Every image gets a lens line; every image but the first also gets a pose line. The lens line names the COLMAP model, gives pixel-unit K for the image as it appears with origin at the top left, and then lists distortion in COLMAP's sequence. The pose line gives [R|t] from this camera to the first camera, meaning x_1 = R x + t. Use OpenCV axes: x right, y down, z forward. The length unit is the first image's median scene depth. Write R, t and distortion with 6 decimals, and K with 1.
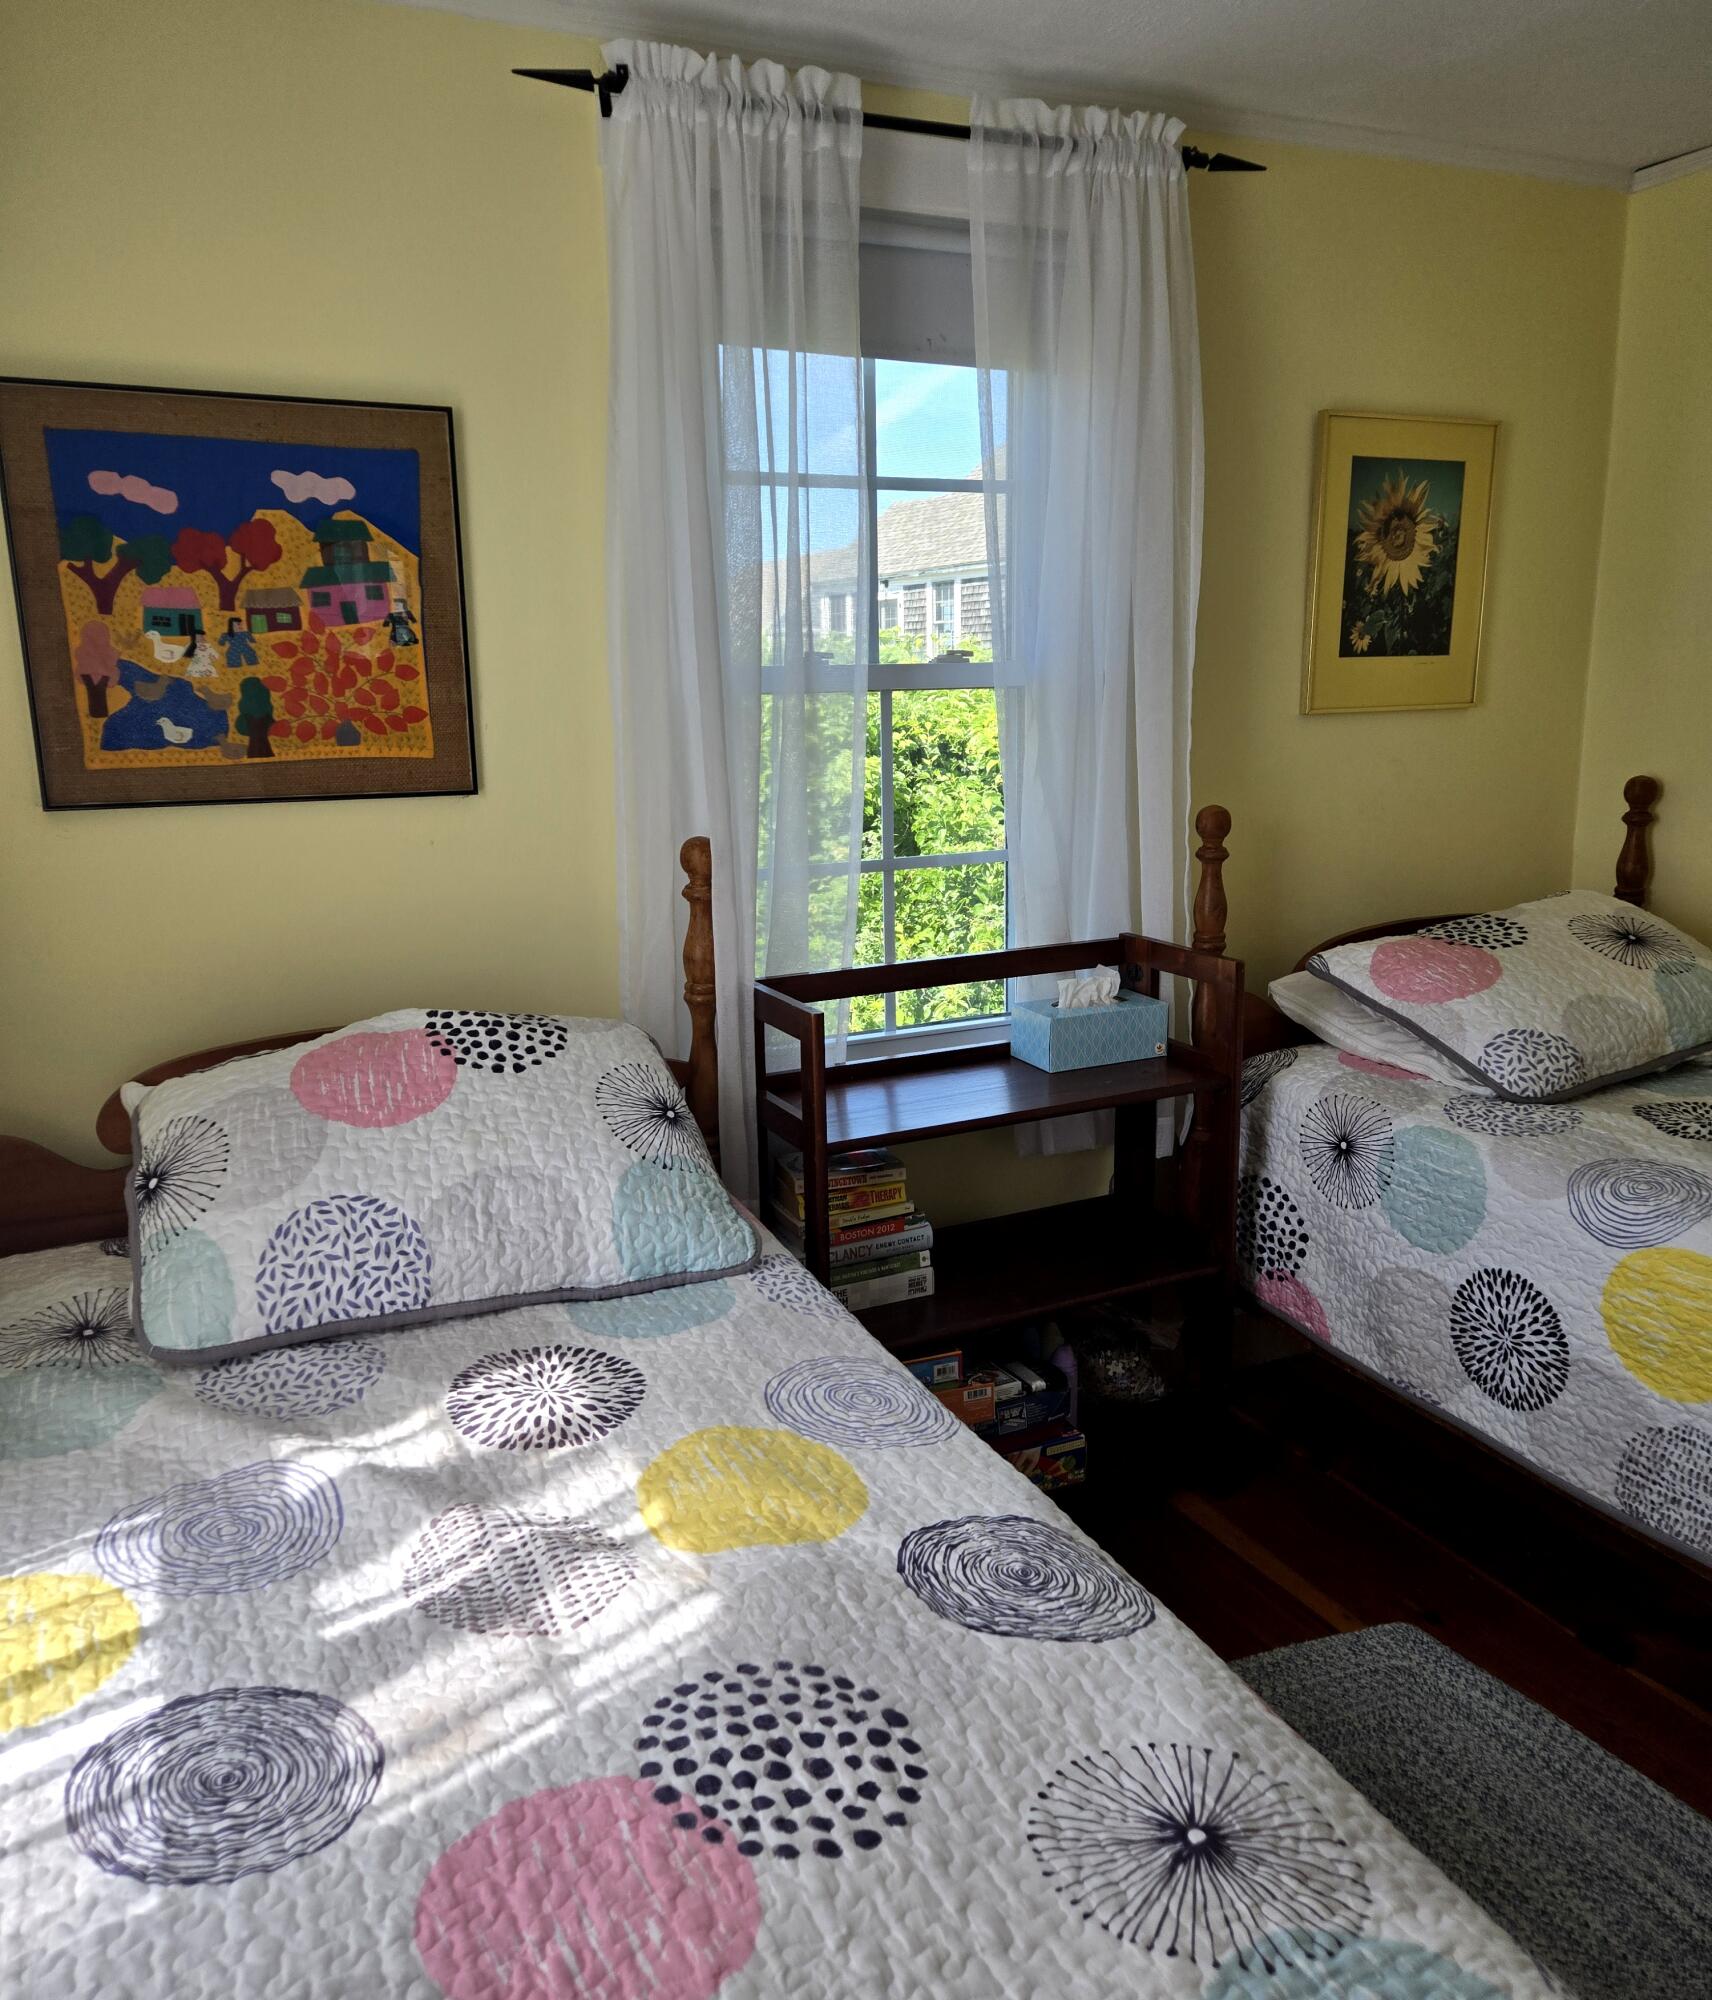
lens RADIAL K [[1575.3, 0, 856.0], [0, 1575.3, 1000.0], [0, 0, 1]] dist [0.031479, -0.002463]
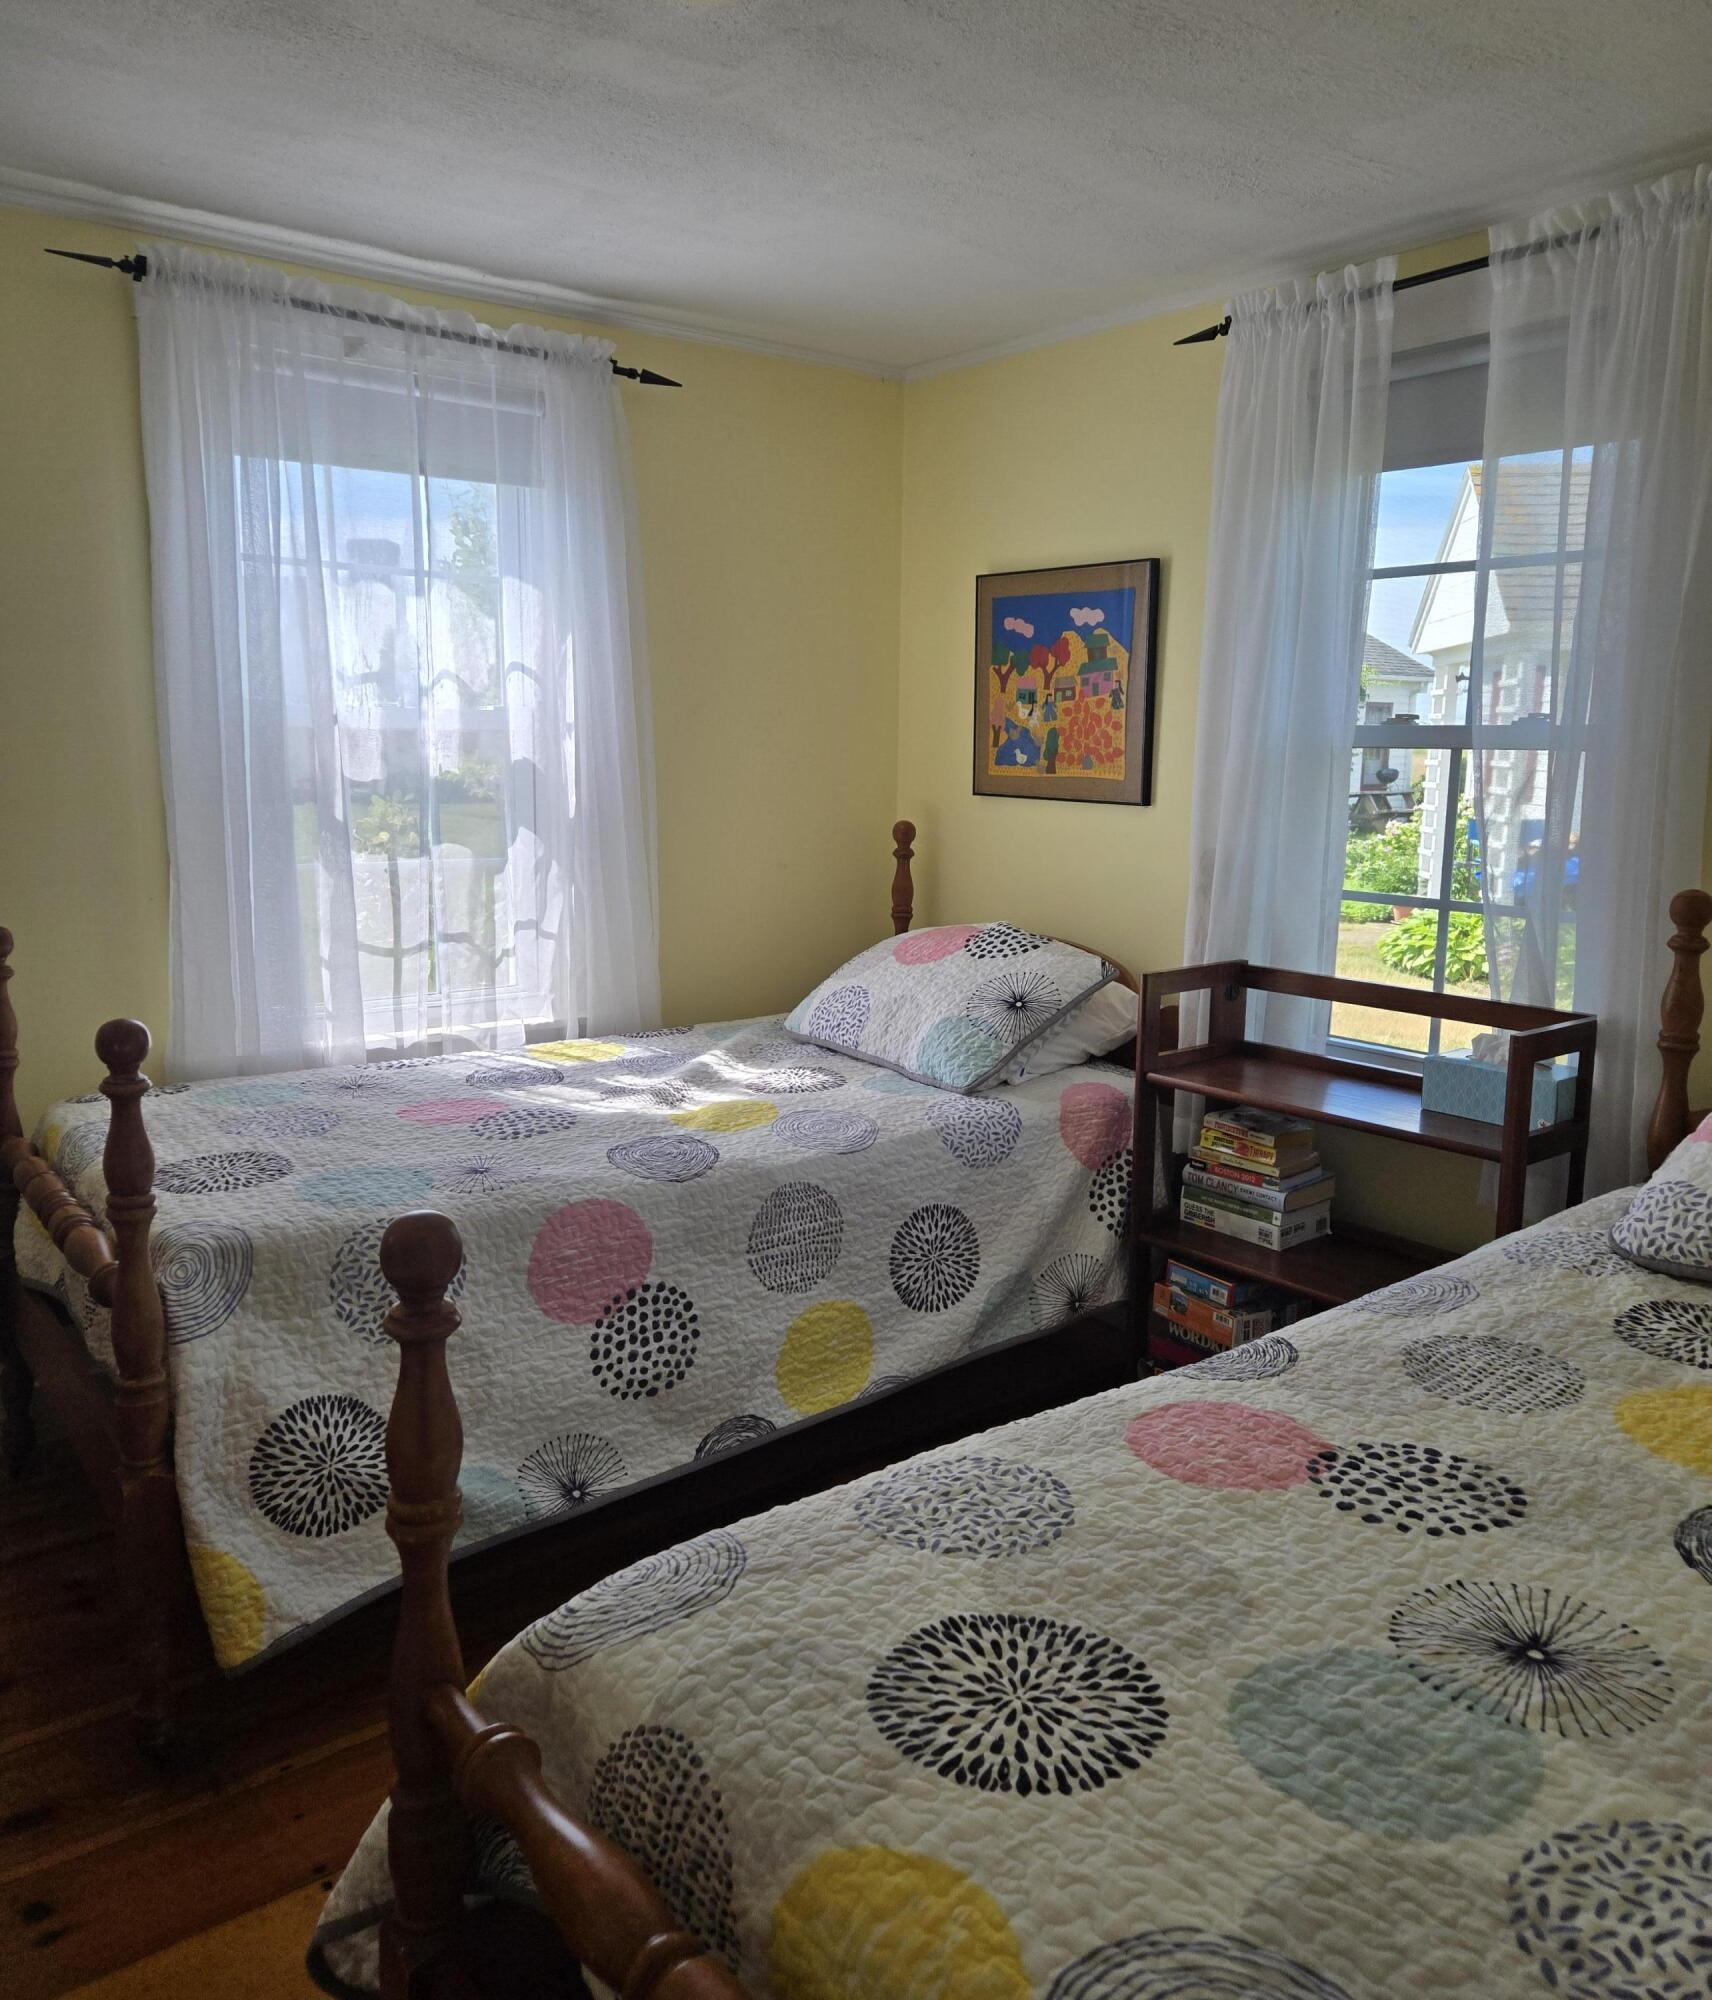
lens RADIAL K [[1575.3, 0, 856.0], [0, 1575.3, 1000.0], [0, 0, 1]] dist [0.031479, -0.002463]
pose [[0.211557, 0.184642, -0.959766, 1.283588], [-0.208969, 0.967830, 0.140132, -0.111954], [0.954765, 0.170915, 0.243336, 0.425130]]
